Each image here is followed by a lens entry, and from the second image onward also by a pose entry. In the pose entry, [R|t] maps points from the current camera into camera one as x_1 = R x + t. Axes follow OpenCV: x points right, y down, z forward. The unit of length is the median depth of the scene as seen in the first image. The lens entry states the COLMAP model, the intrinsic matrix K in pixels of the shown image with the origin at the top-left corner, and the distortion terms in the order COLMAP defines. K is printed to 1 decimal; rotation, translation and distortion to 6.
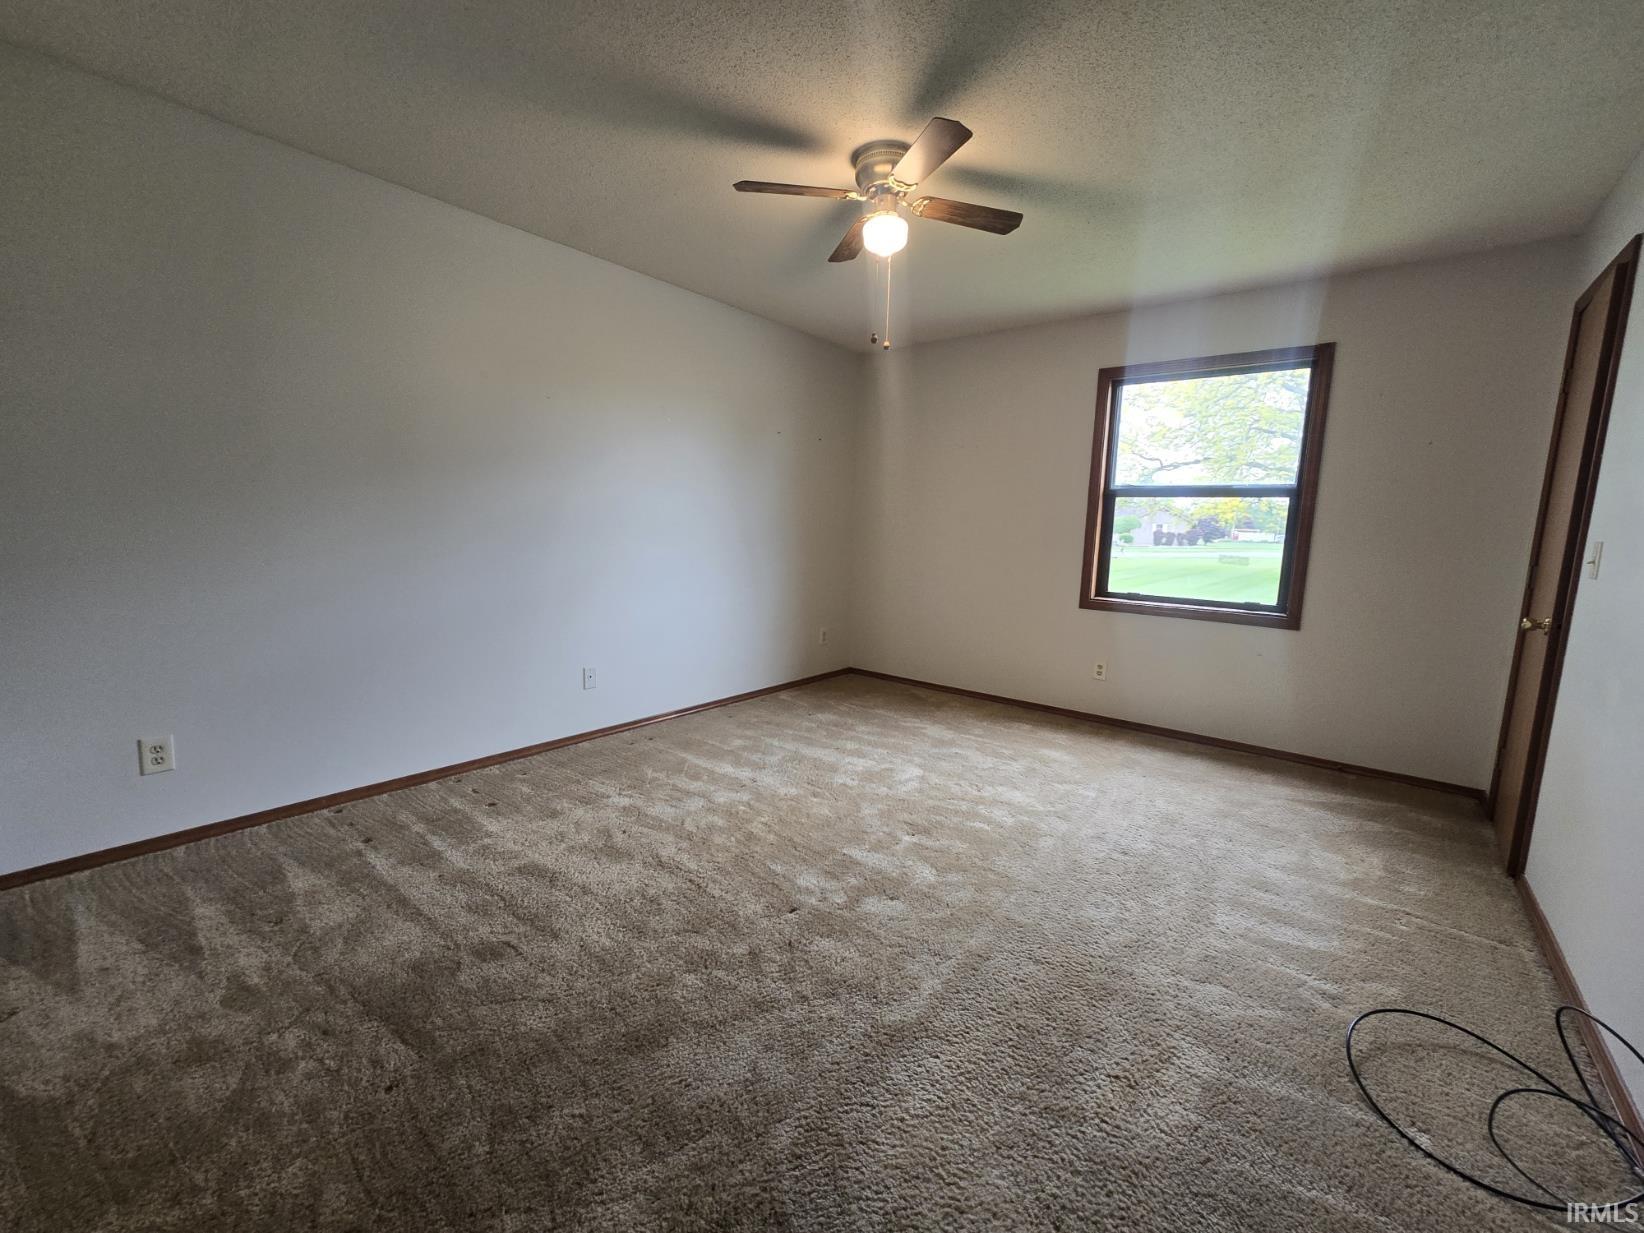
lens RADIAL K [[675.5, 0, 819.2], [0, 675.5, 615.4], [0, 0, 1]] dist [-0.003110, 0.002126]
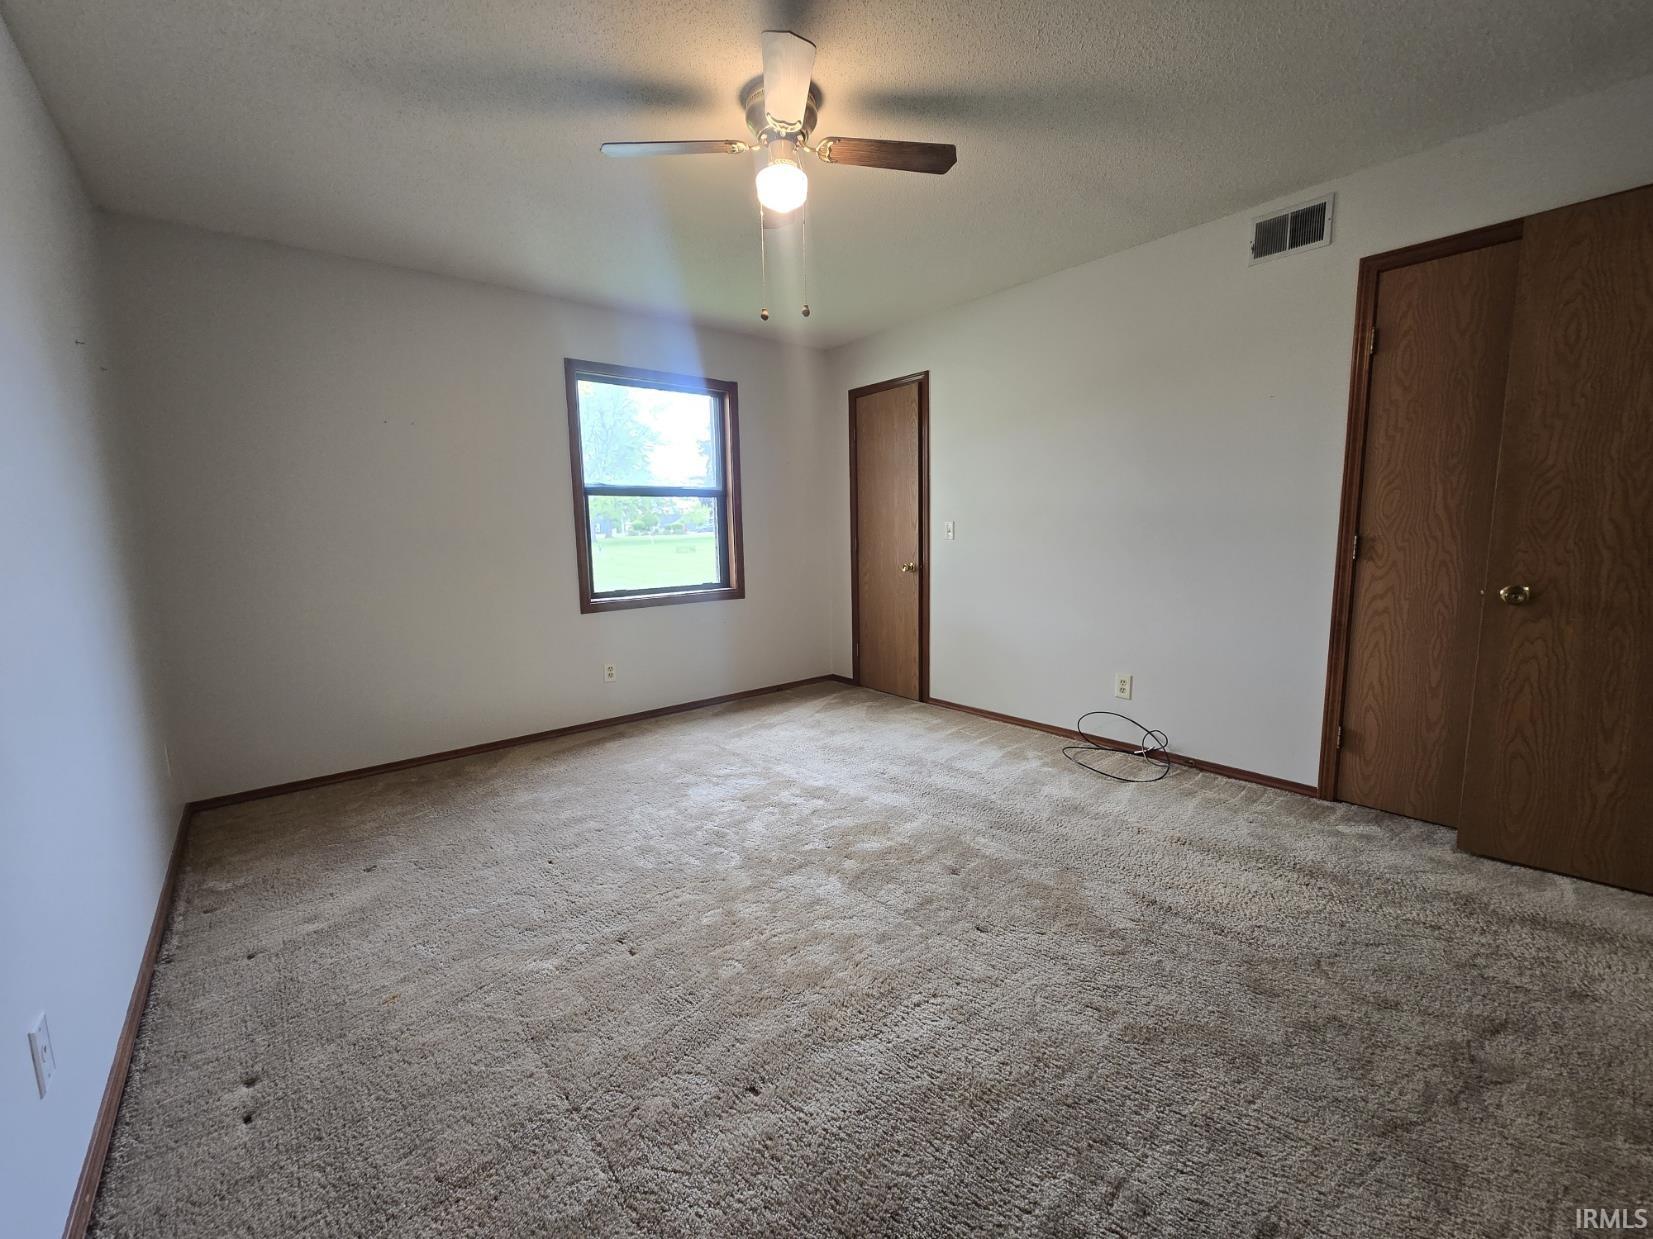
lens RADIAL K [[679.2, 0, 838.8], [0, 679.2, 617.6], [0, 0, 1]] dist [-0.003110, 0.002126]
pose [[0.189715, -0.160438, 0.968642, -0.519061], [0.161024, 0.978285, 0.130498, -0.080201], [-0.968545, 0.131217, 0.211430, 0.517346]]
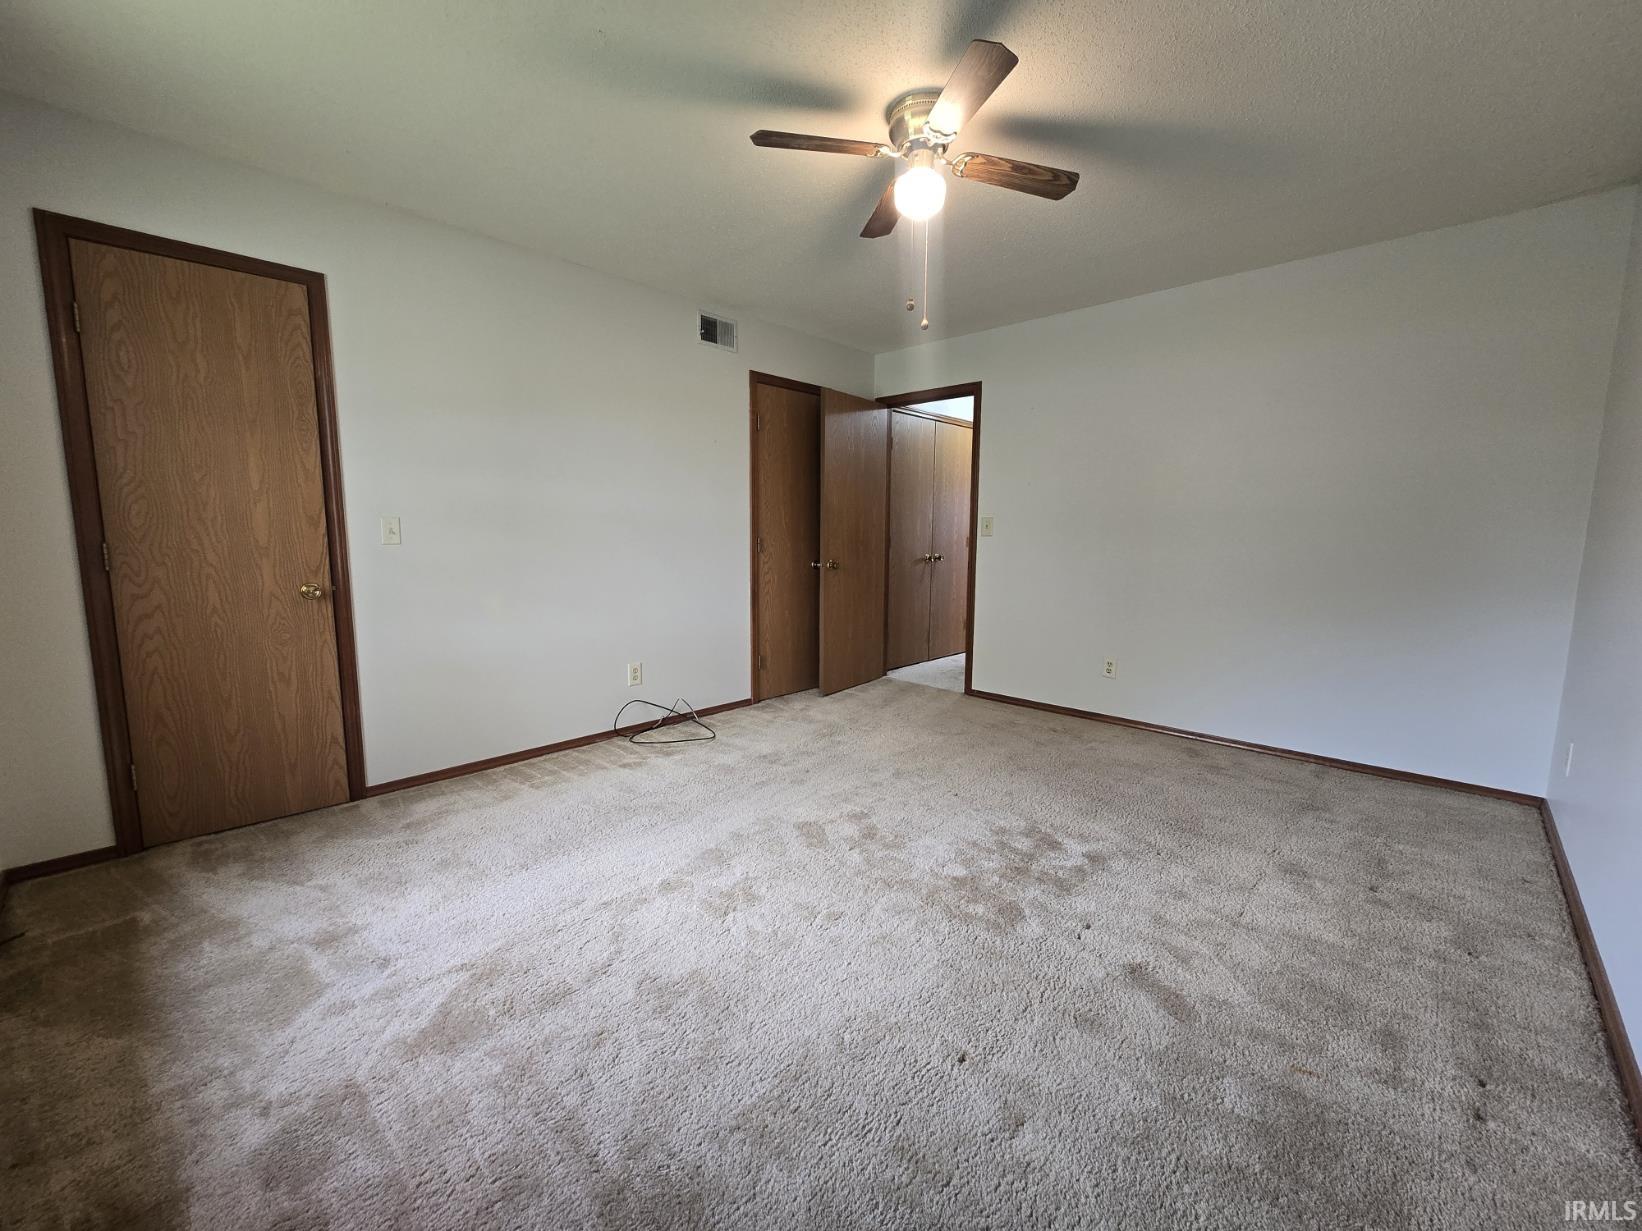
lens RADIAL K [[674.7, 0, 815.0], [0, 674.7, 614.6], [0, 0, 1]] dist [-0.003110, 0.002126]
pose [[-0.995460, -0.040209, 0.086276, 0.086158], [-0.016204, 0.964752, 0.262661, -0.163590], [-0.093796, 0.260070, -0.961023, 1.281410]]
